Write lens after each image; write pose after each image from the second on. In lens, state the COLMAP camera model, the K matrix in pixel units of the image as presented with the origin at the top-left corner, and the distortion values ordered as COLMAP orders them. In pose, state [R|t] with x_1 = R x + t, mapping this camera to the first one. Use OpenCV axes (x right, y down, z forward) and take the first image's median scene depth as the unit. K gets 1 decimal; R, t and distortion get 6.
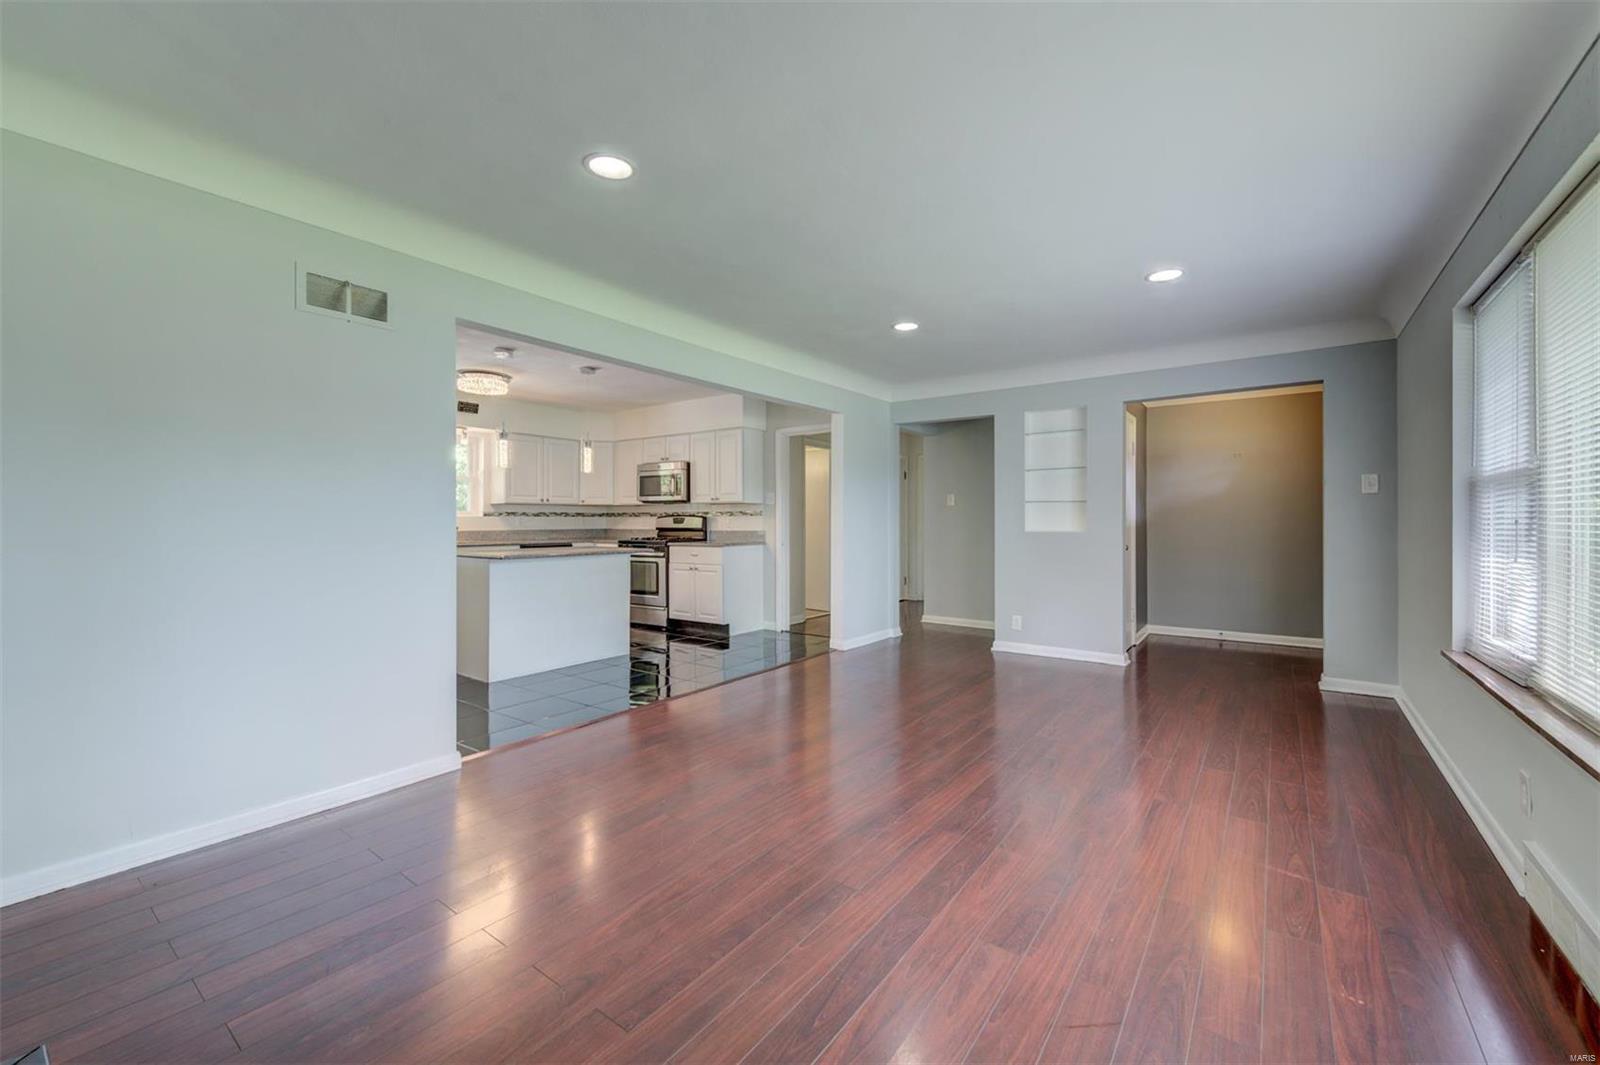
lens RADIAL K [[643.6, 0, 809.5], [0, 643.6, 517.6], [0, 0, 1]] dist [0.011243, -0.000218]
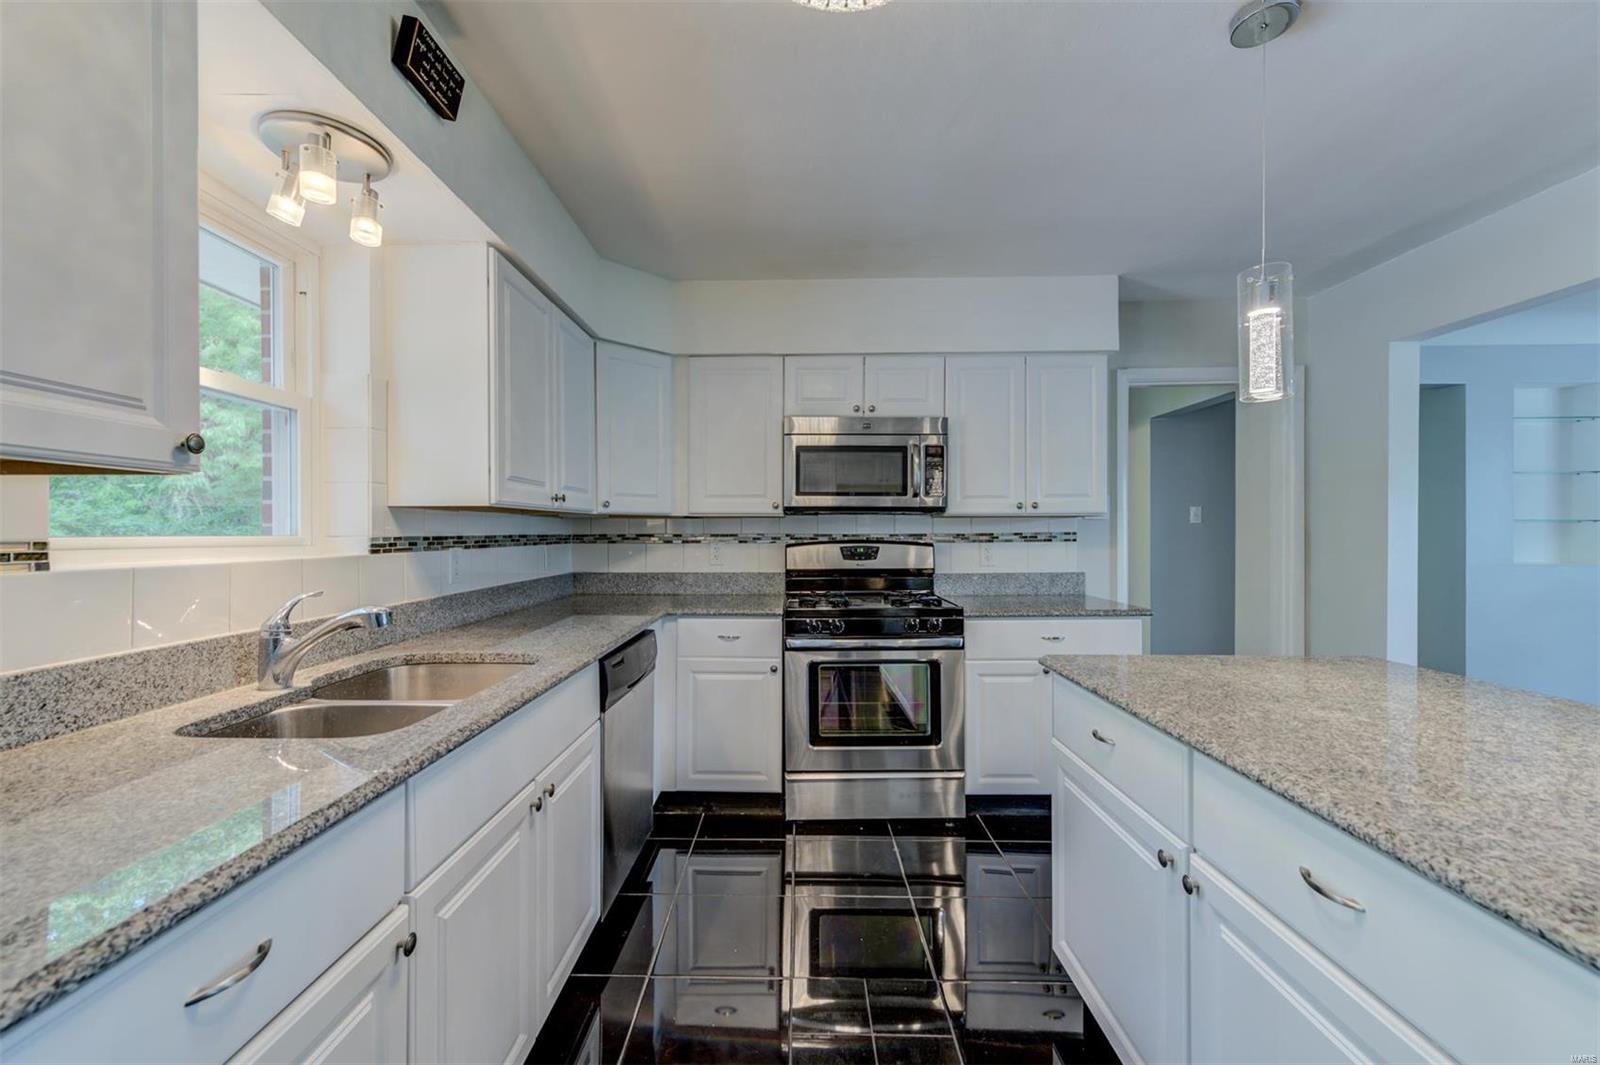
lens RADIAL K [[646.2, 0, 800.0], [0, 646.2, 532.5], [0, 0, 1]] dist [0.011443, -0.000086]
pose [[0.817913, -0.002174, 0.575338, -0.540186], [0.000089, 0.999993, 0.003651, -0.012100], [-0.575342, -0.002935, 0.817908, 0.724342]]
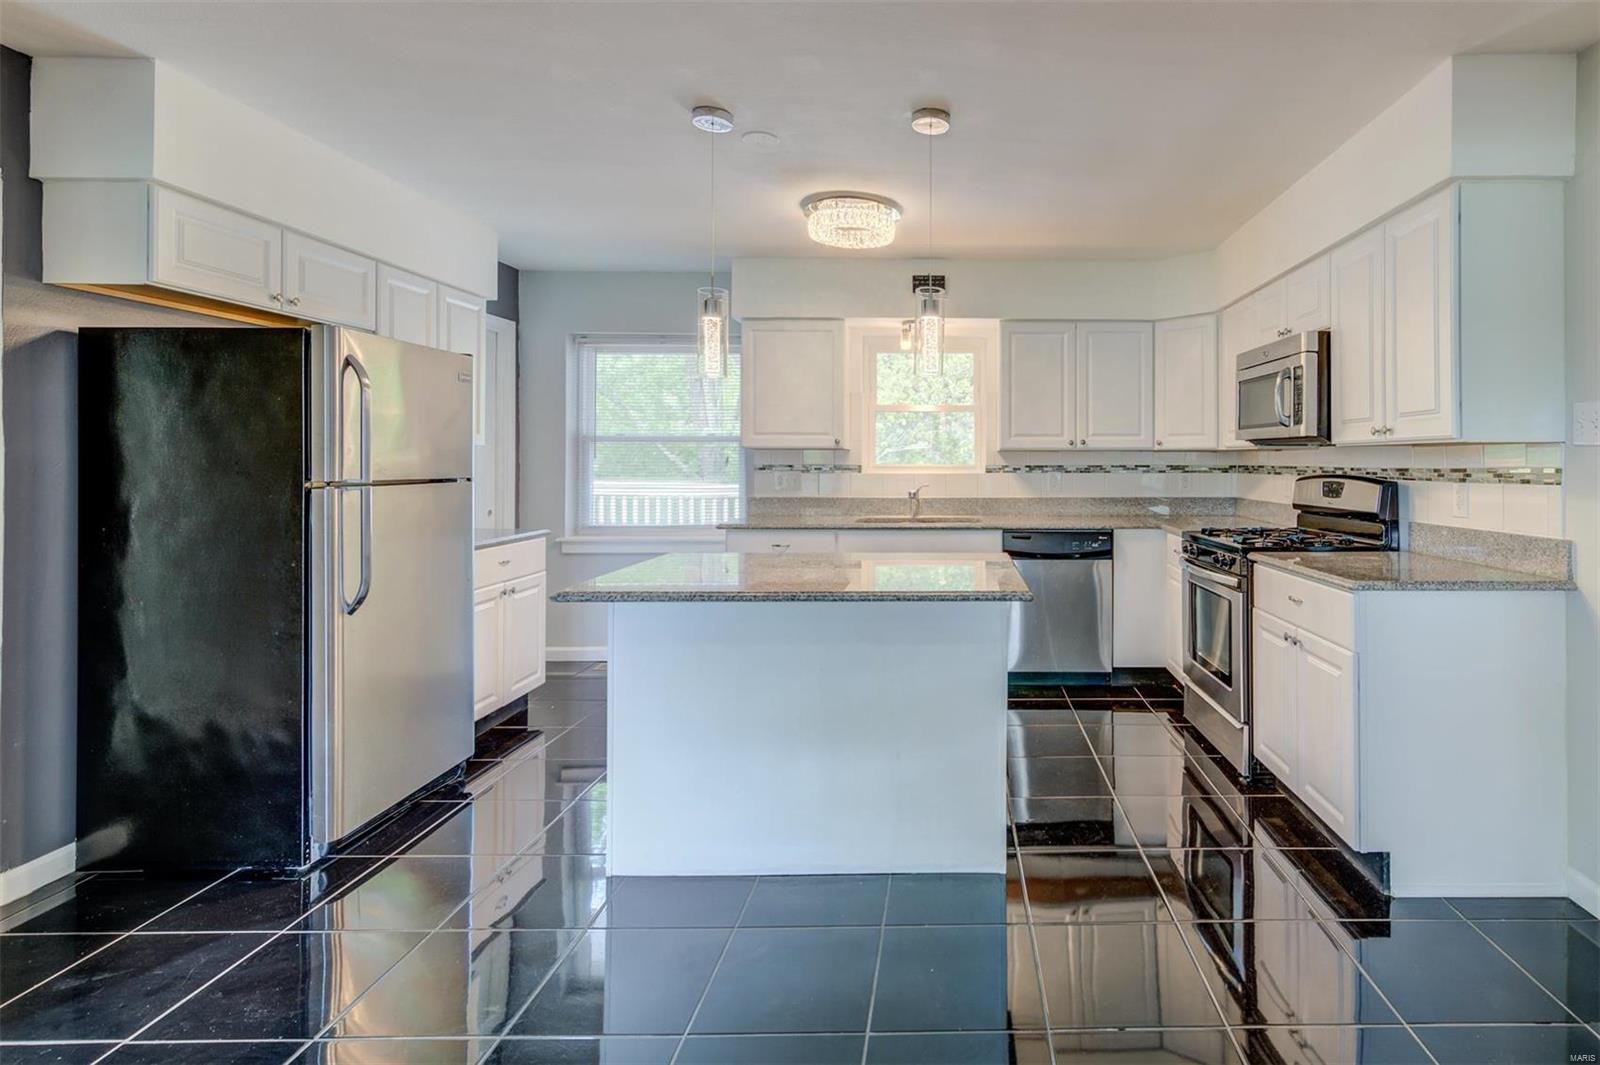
lens RADIAL K [[781.7, 0, 964.5], [0, 781.7, 455.0], [0, 0, 1]] dist [-0.000141, 0.000357]
pose [[0.596370, -0.004698, -0.802696, 0.045096], [0.002282, 0.999989, -0.004157, -0.015920], [0.802707, 0.000647, 0.596374, 0.597329]]
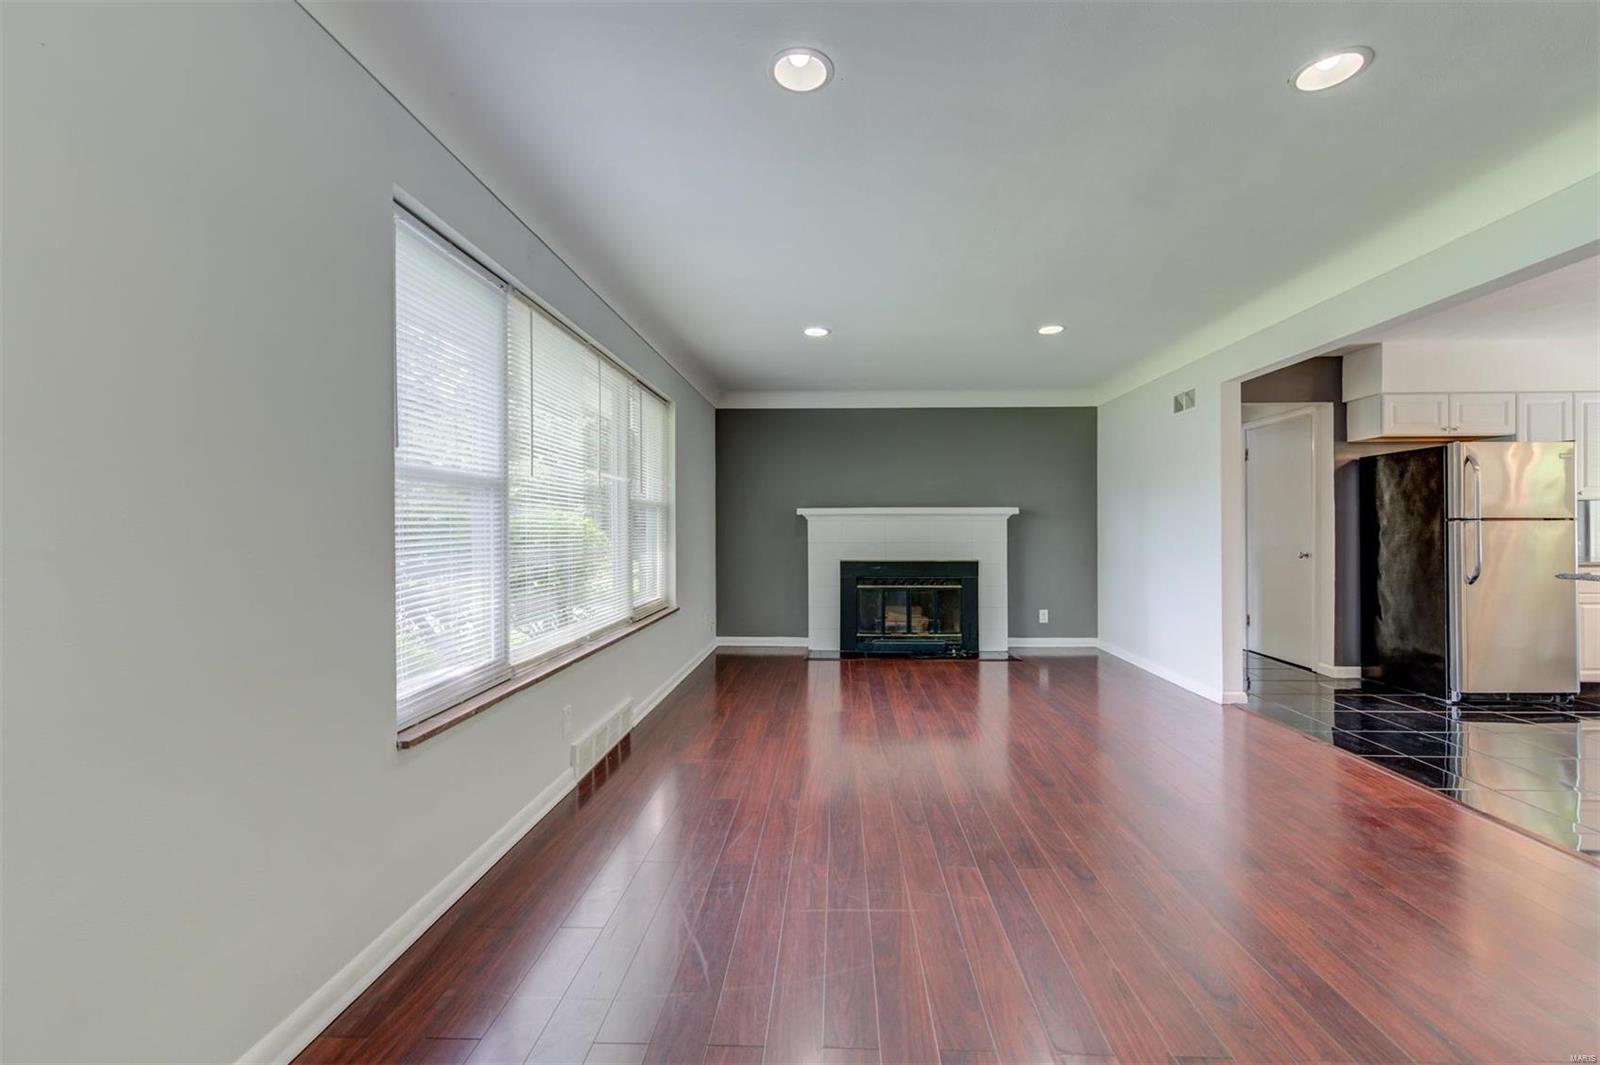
lens RADIAL K [[647.7, 0, 811.0], [0, 647.7, 529.7], [0, 0, 1]] dist [0.005014, -0.000497]
pose [[-0.833609, 0.003027, -0.552346, 0.437727], [0.006226, 0.999973, -0.003916, 0.003840], [0.552320, -0.006704, -0.833605, 0.754104]]
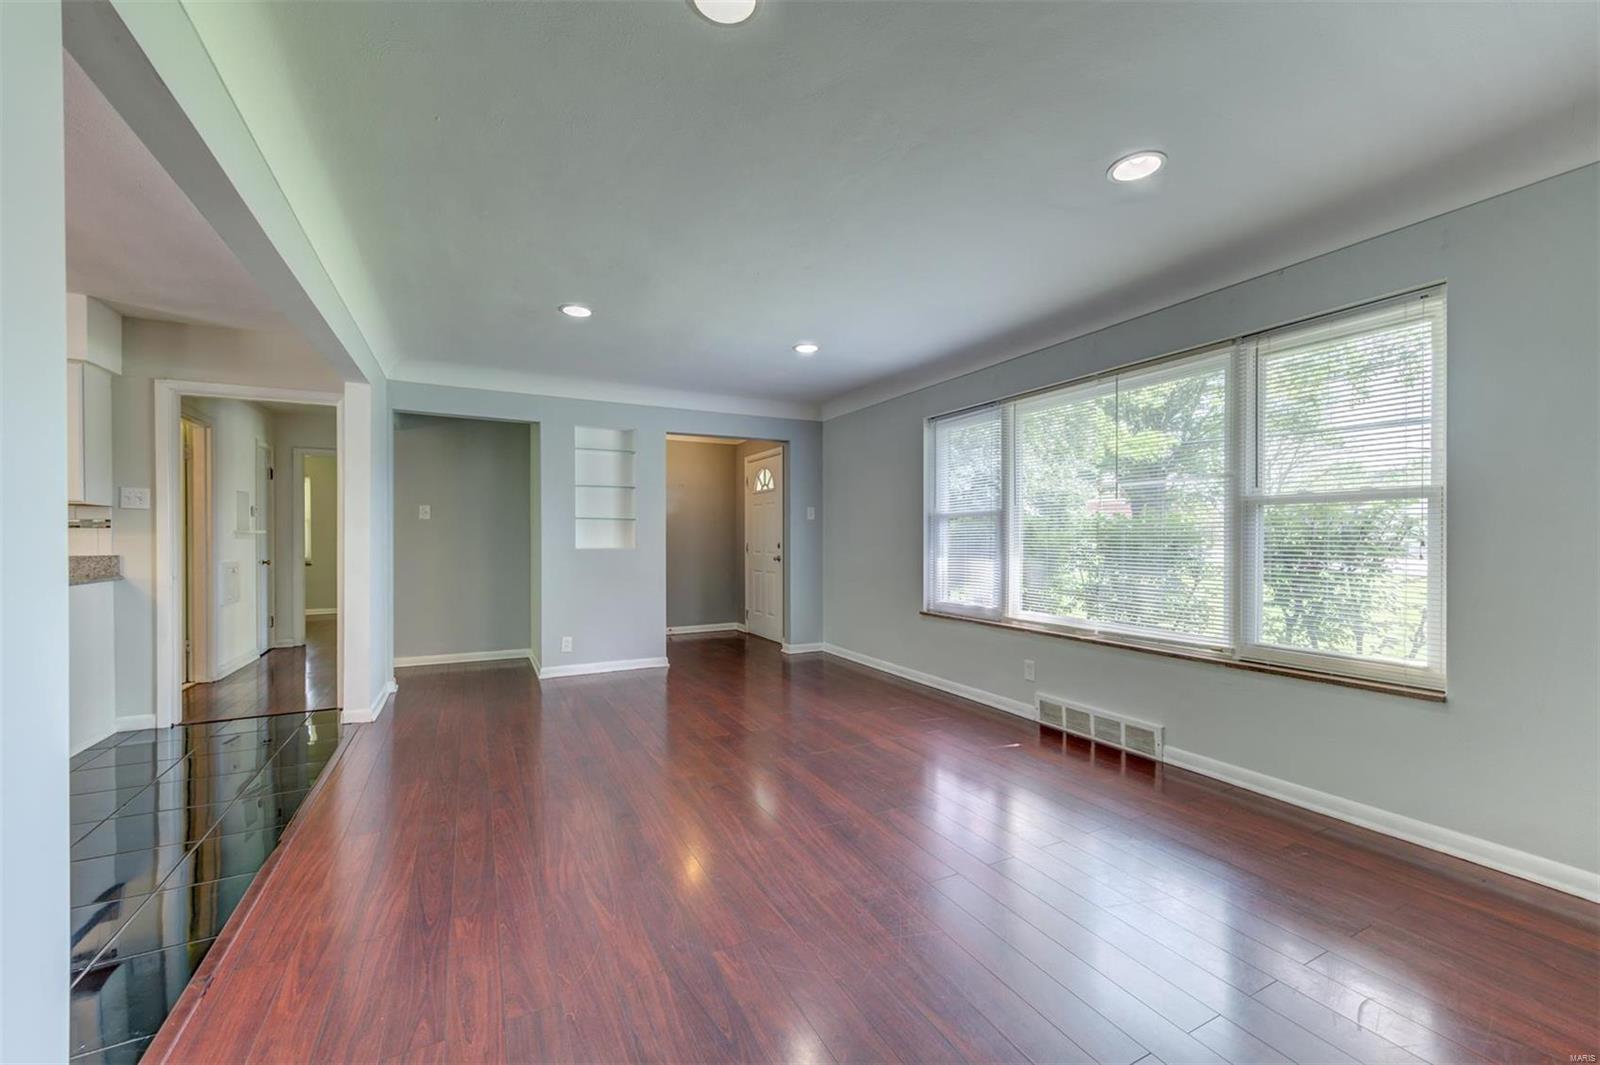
lens RADIAL K [[625.5, 0, 800.1], [0, 625.5, 540.7], [0, 0, 1]] dist [0.001899, -0.000208]
pose [[0.442119, -0.004208, 0.896947, -0.299018], [-0.004732, 0.999964, 0.007023, 0.001082], [-0.896944, -0.007349, 0.442083, 0.234995]]
